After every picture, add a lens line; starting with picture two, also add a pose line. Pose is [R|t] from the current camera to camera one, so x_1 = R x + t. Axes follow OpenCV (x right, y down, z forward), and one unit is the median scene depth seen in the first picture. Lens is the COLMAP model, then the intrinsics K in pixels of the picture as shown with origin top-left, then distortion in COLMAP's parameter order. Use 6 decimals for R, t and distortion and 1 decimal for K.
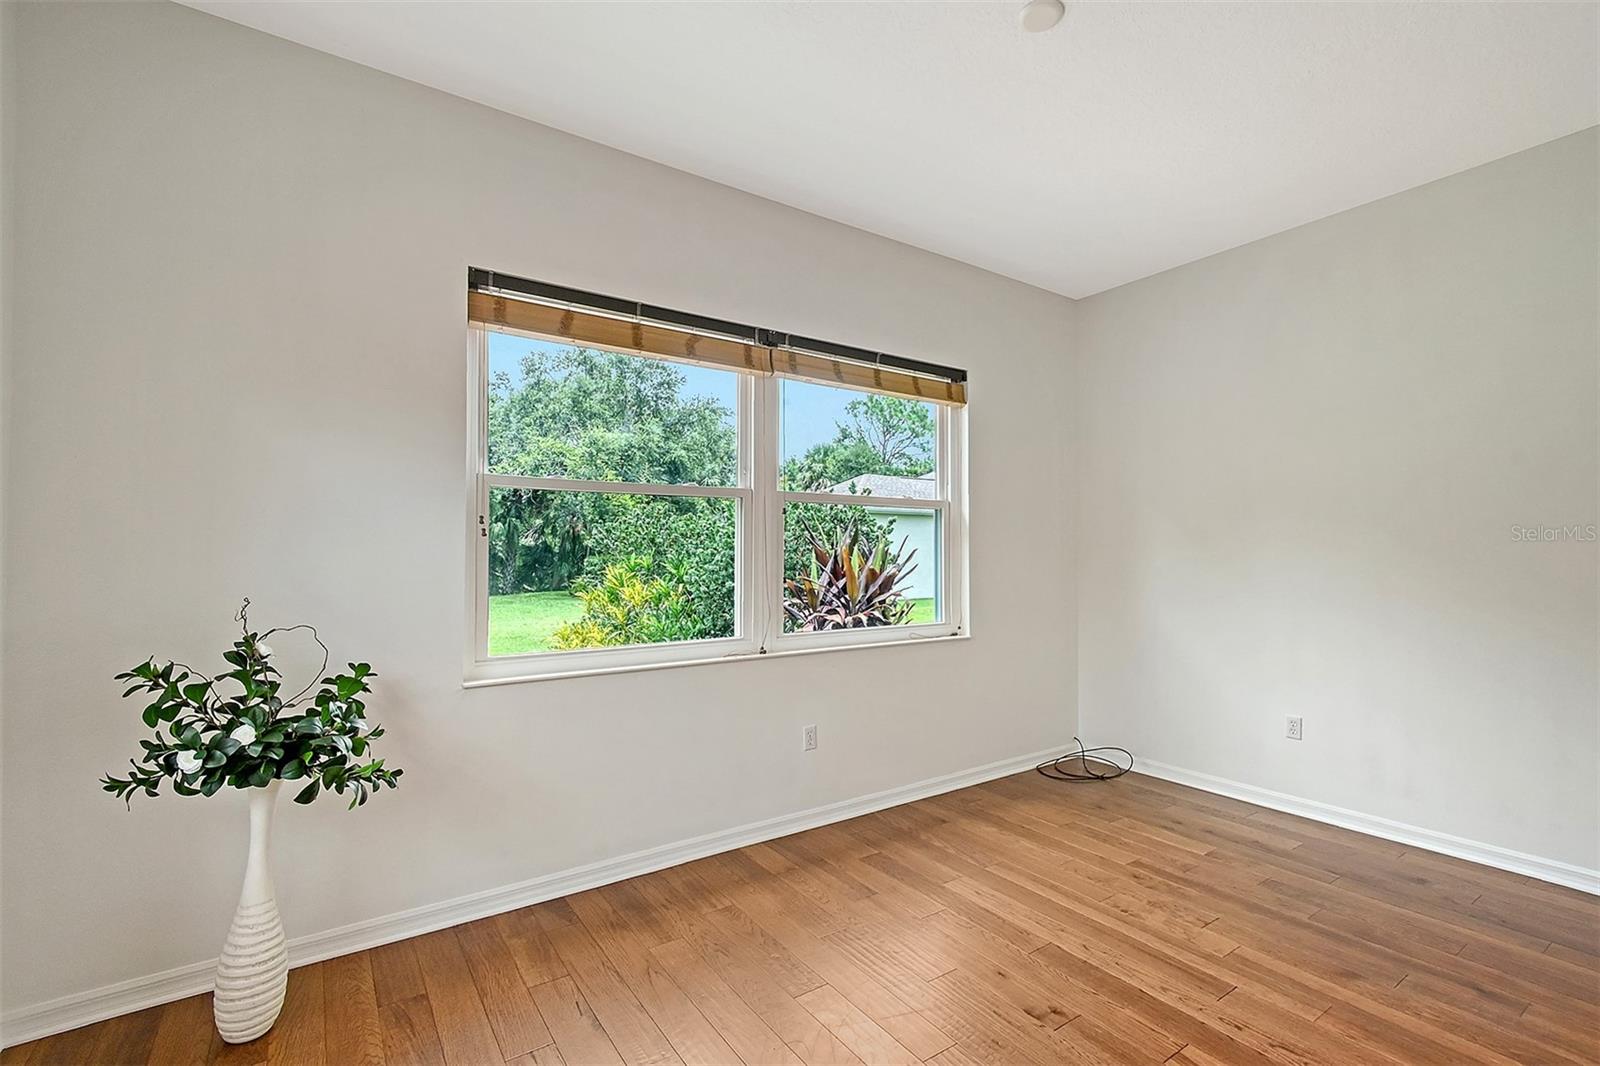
lens RADIAL K [[719.0, 0, 851.4], [0, 719.0, 534.1], [0, 0, 1]] dist [0.001323, -0.001507]
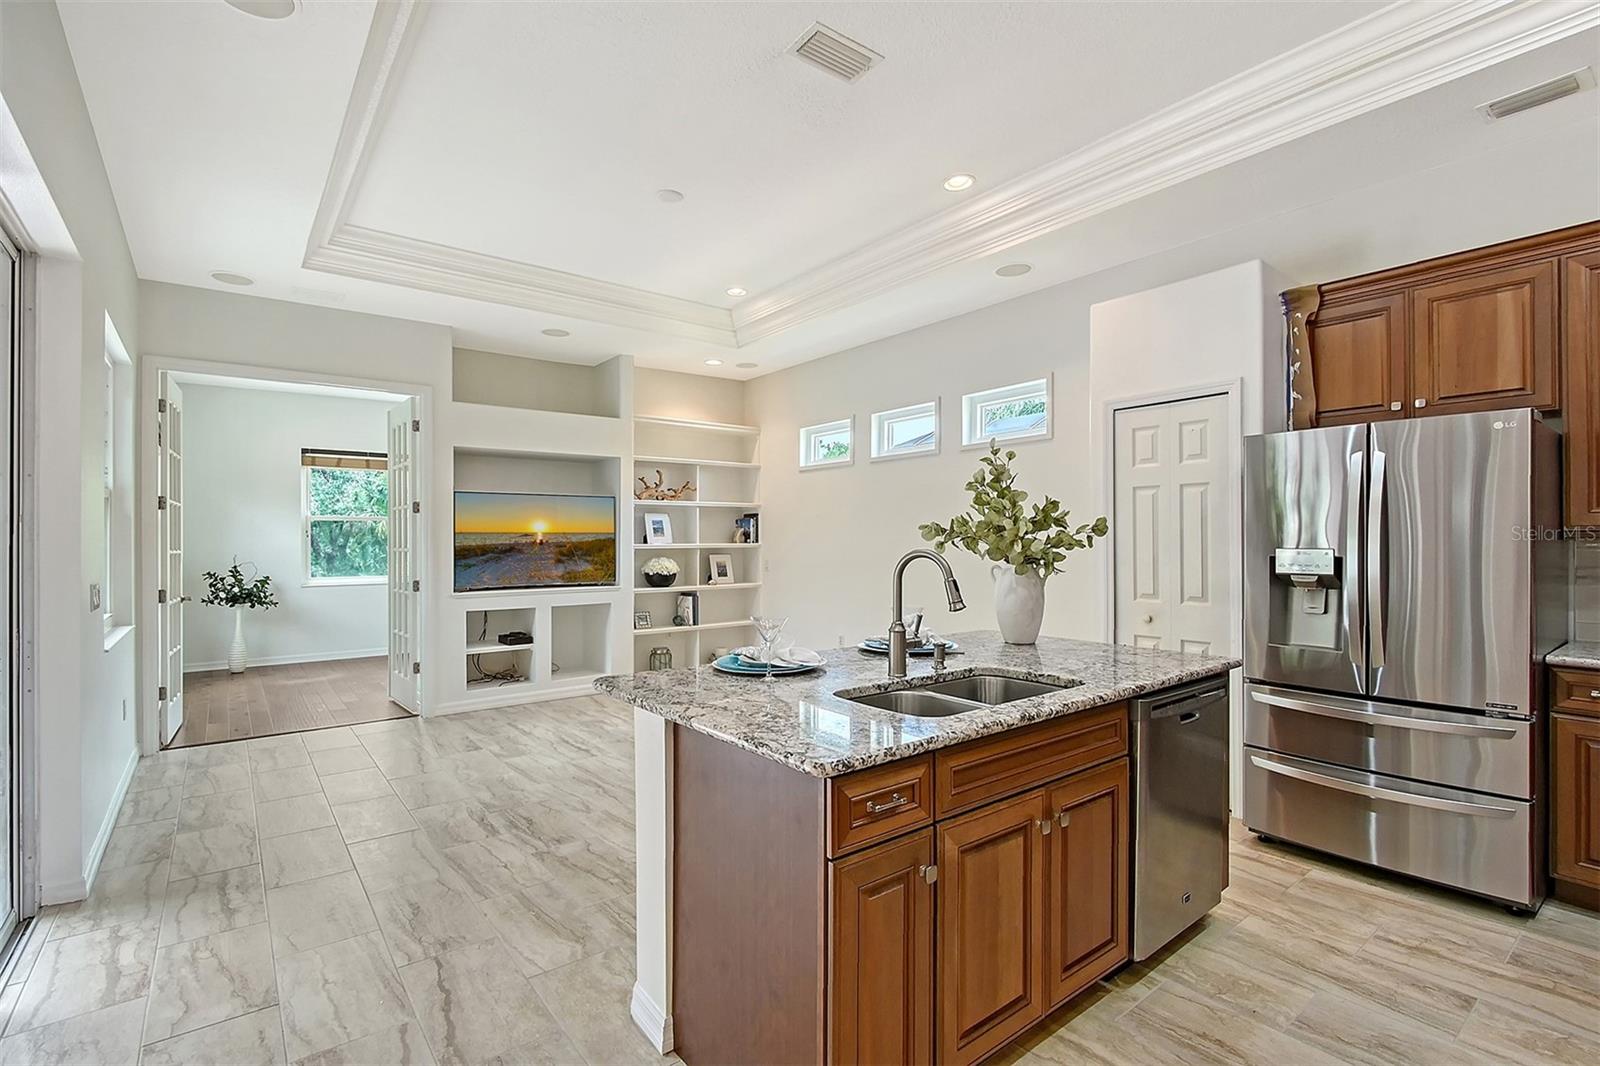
lens RADIAL K [[719.0, 0, 788.7], [0, 719.0, 538.9], [0, 0, 1]] dist [0.001323, -0.001507]
pose [[0.999725, 0.001407, 0.023394, 1.909236], [-0.001888, 0.999786, 0.020580, -0.075440], [-0.023360, -0.020618, 0.999514, -2.744848]]
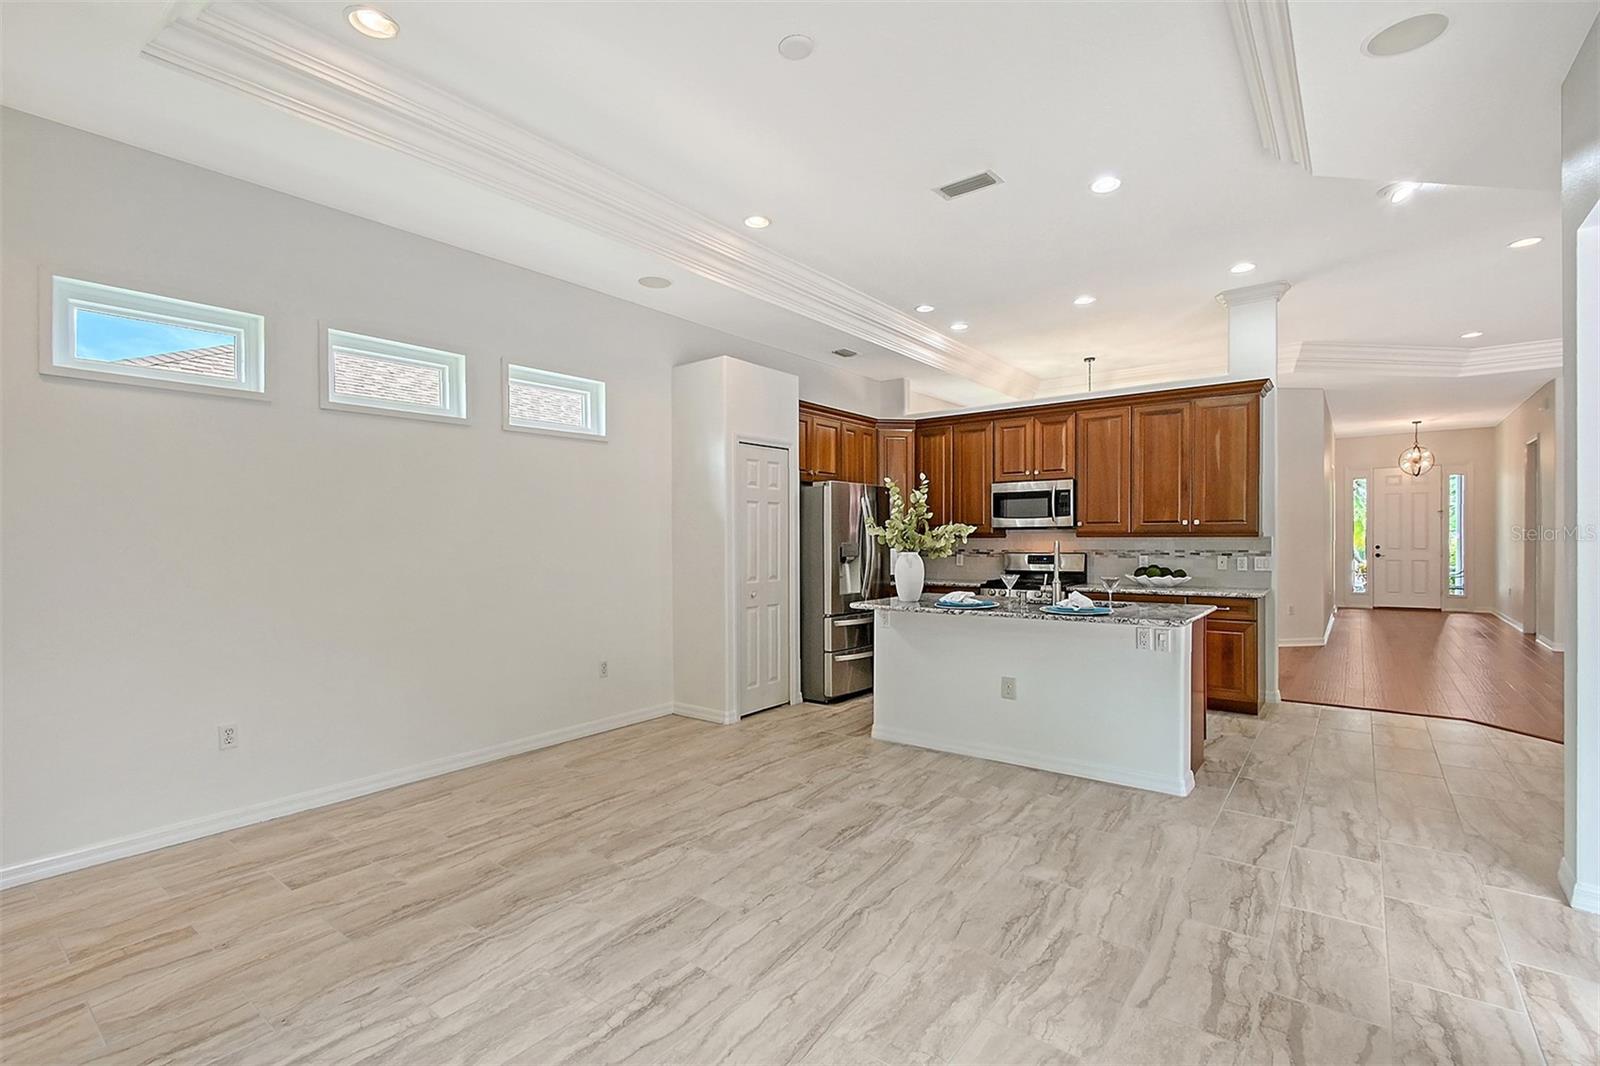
lens RADIAL K [[719.0, 0, 814.9], [0, 719.0, 547.0], [0, 0, 1]] dist [0.001323, -0.001507]
pose [[-0.275039, -0.003900, 0.961425, 0.302003], [-0.012822, 0.999918, 0.000388, -0.009565], [-0.961348, -0.012221, -0.275066, -0.445815]]
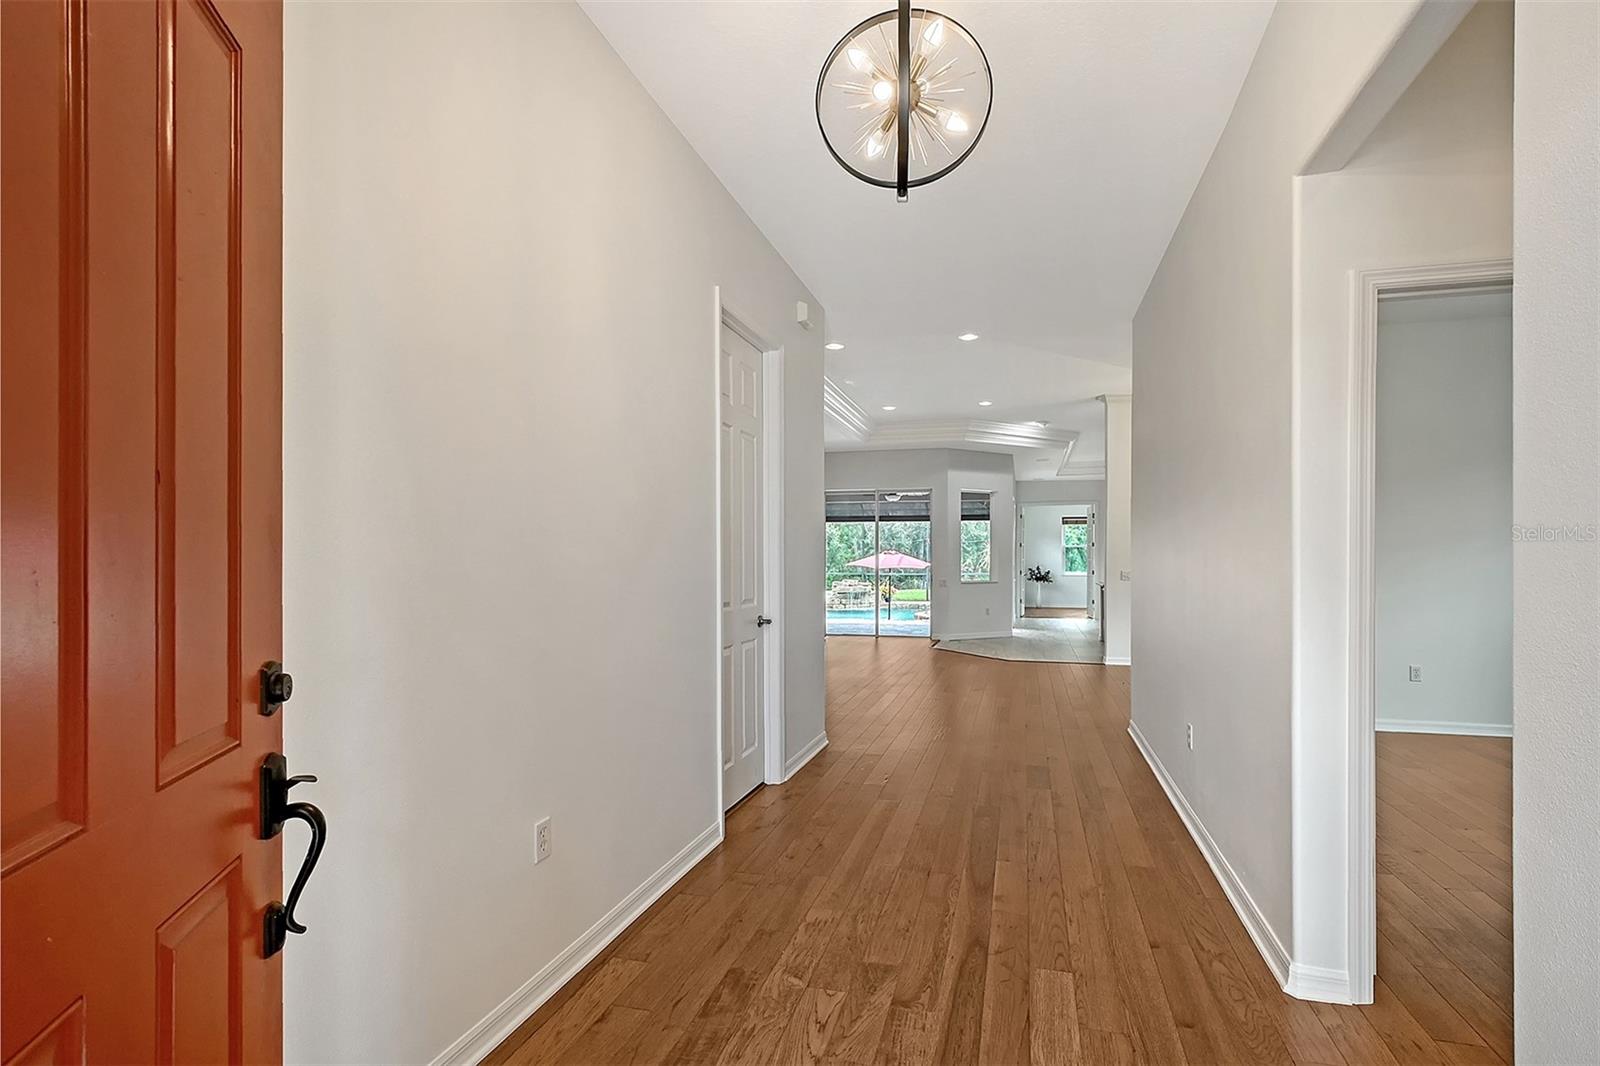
lens RADIAL K [[719.0, 0, 779.4], [0, 719.0, 557.4], [0, 0, 1]] dist [0.001323, -0.001507]
pose [[0.558229, 0.005803, -0.829666, 5.088477], [0.016362, 0.999704, 0.018001, -0.194652], [0.829525, -0.023624, 0.557969, -7.074251]]
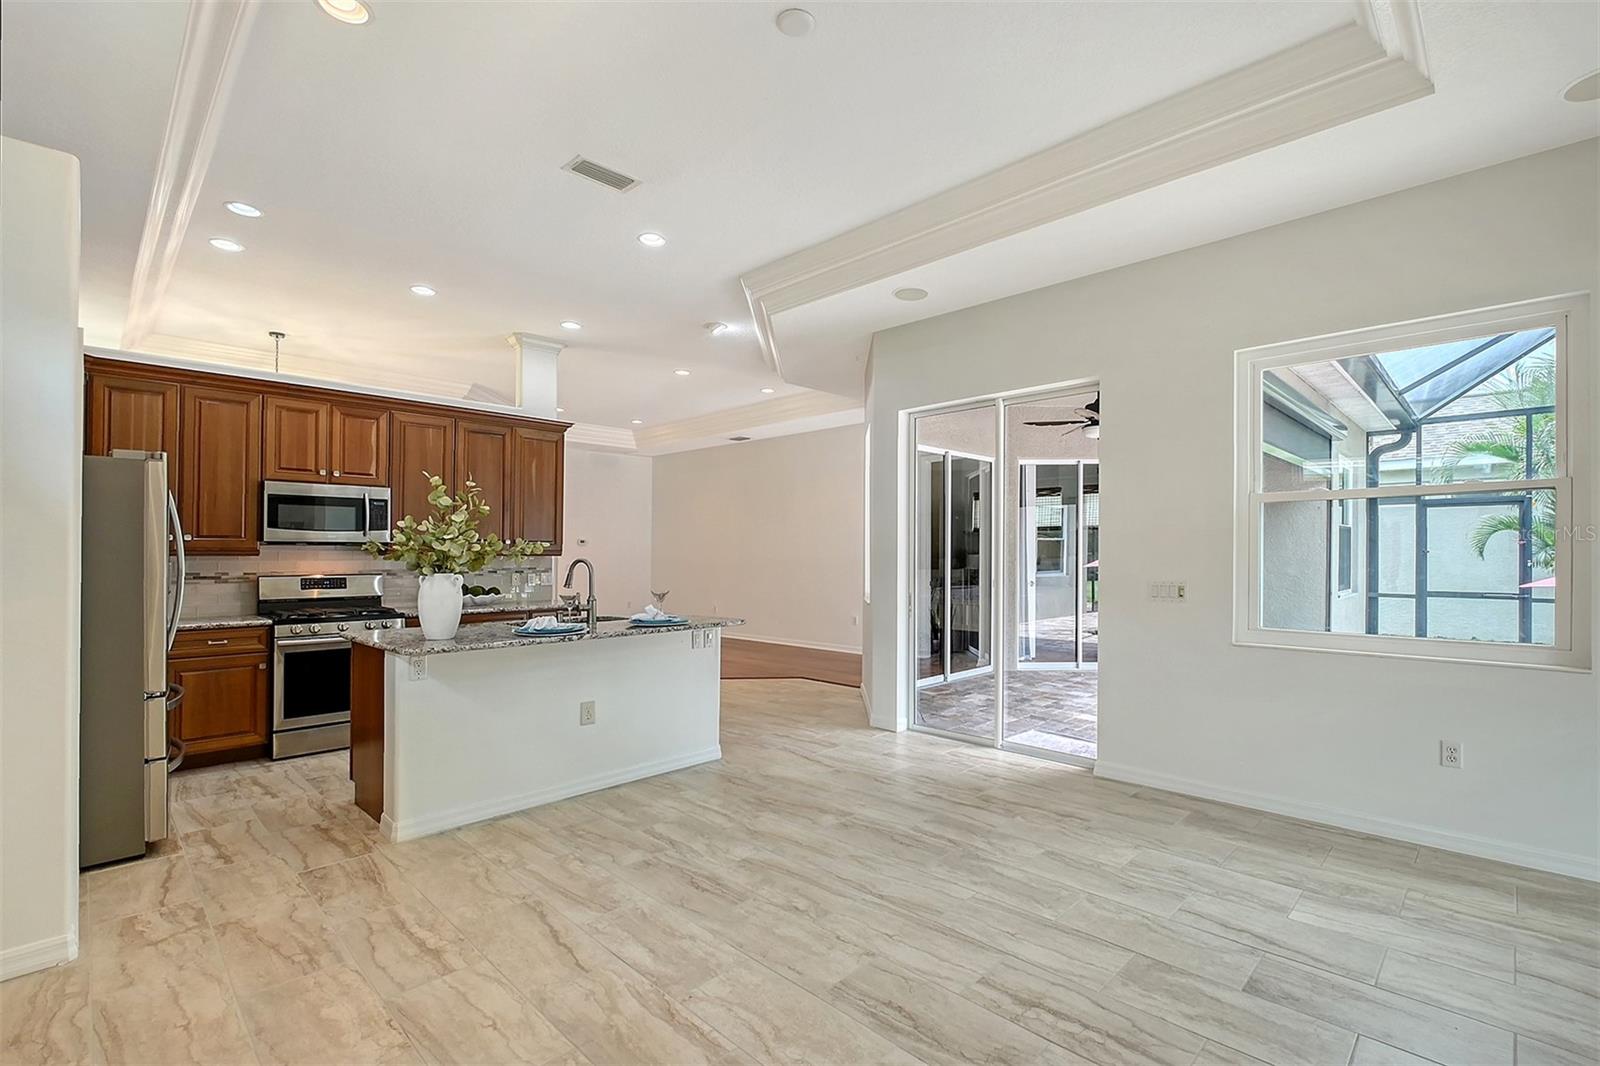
lens RADIAL K [[719.0, 0, 804.8], [0, 719.0, 552.9], [0, 0, 1]] dist [0.001323, -0.001507]
pose [[-0.988765, 0.007169, -0.149305, 1.793835], [0.010783, 0.999668, -0.023411, 0.005130], [0.149087, -0.024758, -0.988514, 0.458028]]
